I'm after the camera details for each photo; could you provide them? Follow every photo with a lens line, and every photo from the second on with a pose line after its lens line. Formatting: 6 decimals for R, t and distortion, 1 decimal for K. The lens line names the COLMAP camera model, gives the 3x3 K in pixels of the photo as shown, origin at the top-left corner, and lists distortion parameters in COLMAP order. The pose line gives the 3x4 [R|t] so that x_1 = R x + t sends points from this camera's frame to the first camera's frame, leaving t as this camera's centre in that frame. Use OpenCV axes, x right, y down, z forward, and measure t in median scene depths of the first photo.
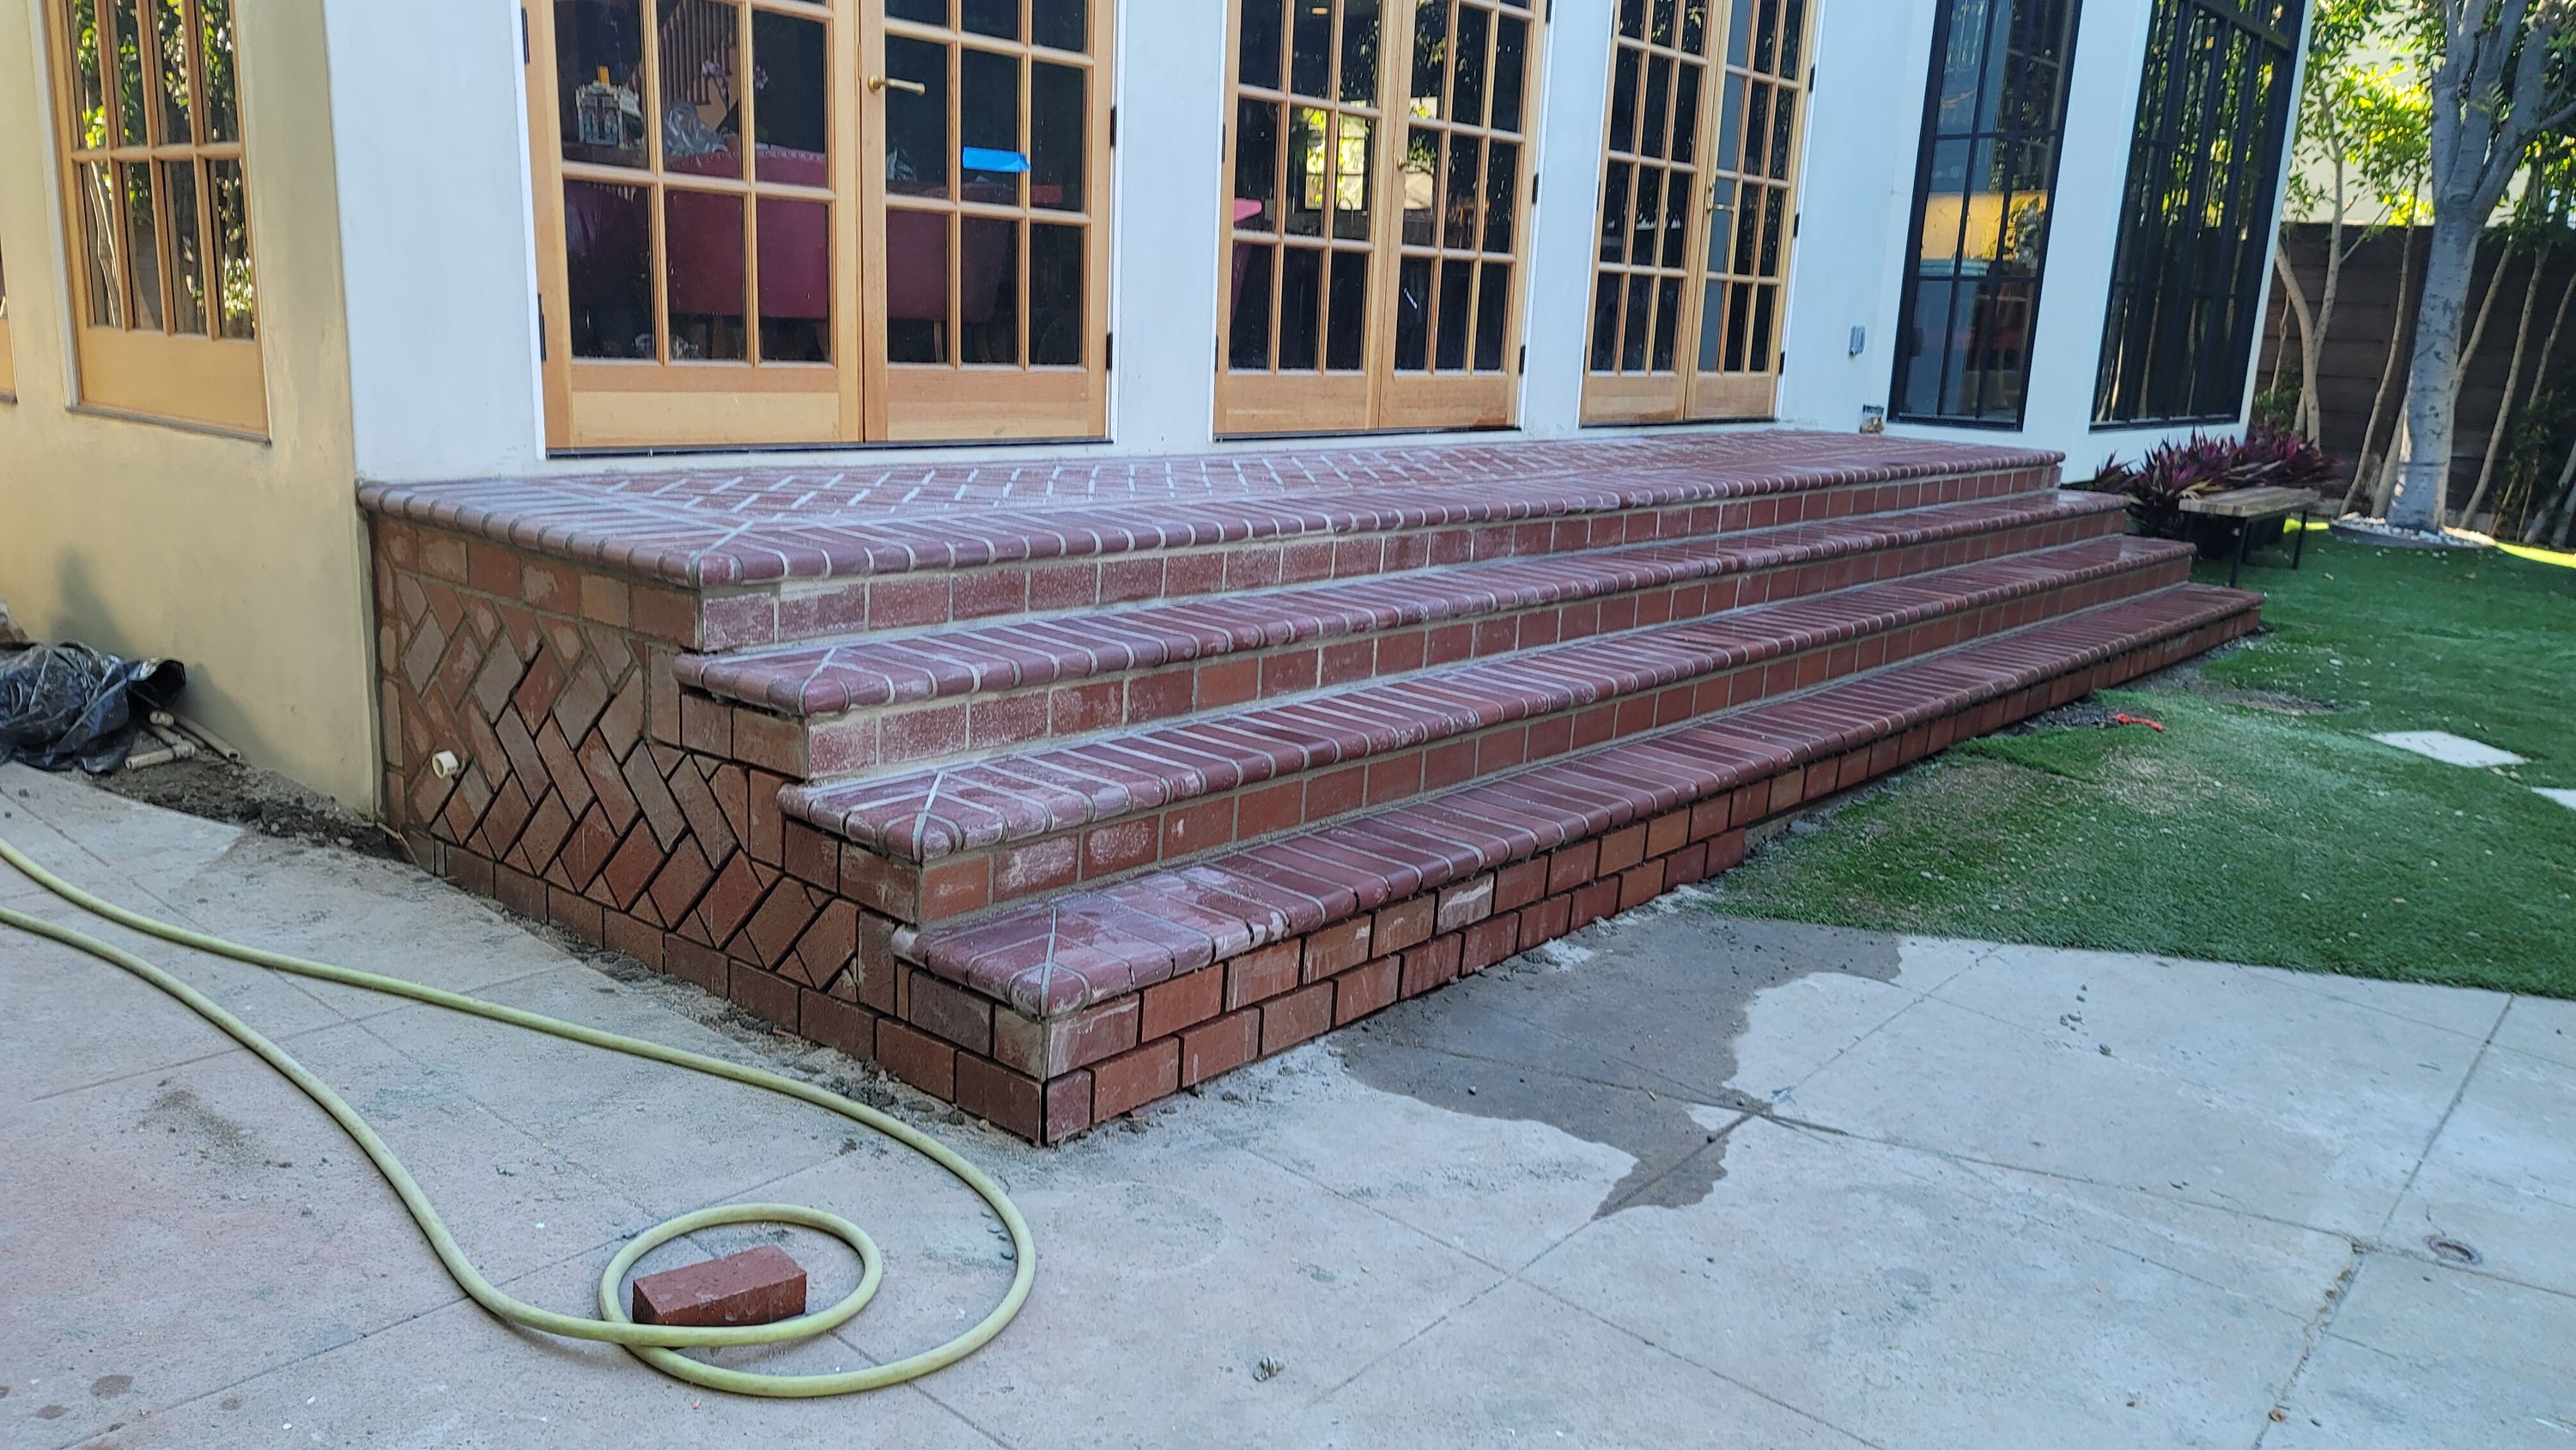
lens RADIAL K [[1887.4, 0, 1277.8], [0, 1887.4, 697.4], [0, 0, 1]] dist [0.089427, -0.087336]
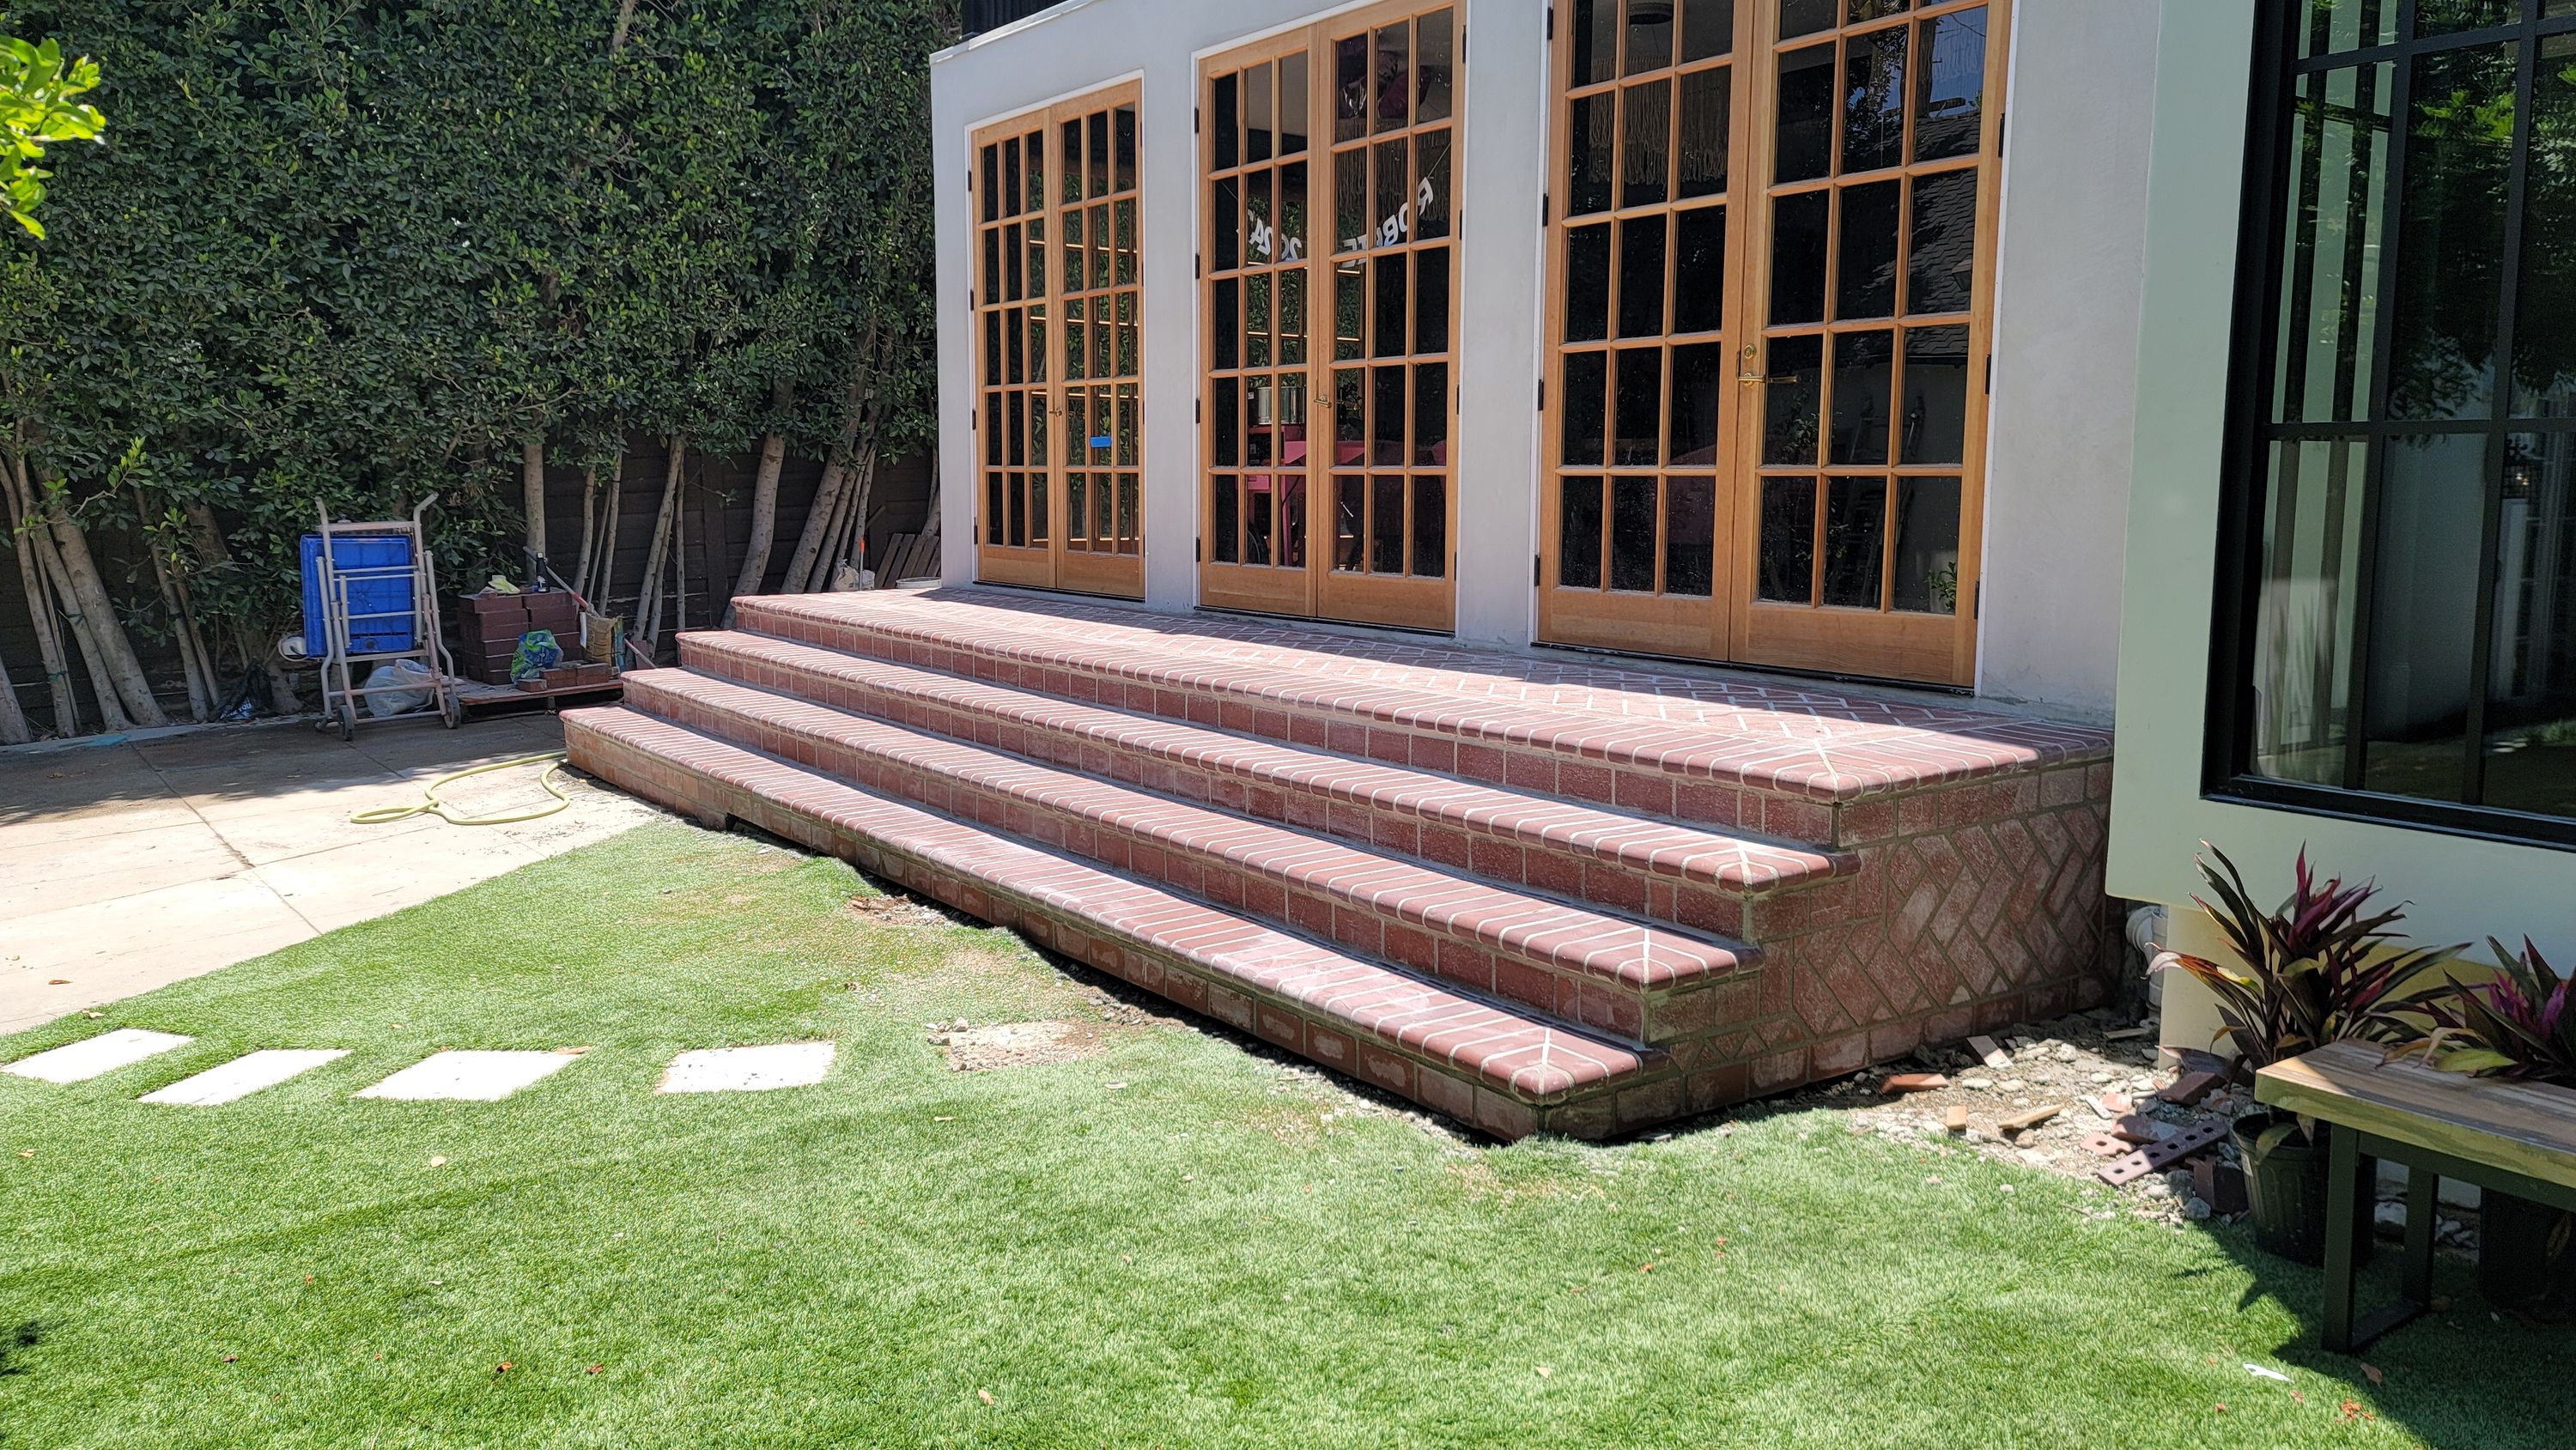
lens RADIAL K [[1887.4, 0, 1277.8], [0, 1887.4, 697.4], [0, 0, 1]] dist [0.089427, -0.087336]
pose [[-0.293211, 0.030205, -0.955570, 1.119104], [-0.241031, 0.964880, 0.104459, -0.191704], [0.925165, 0.260951, -0.275633, 1.200325]]
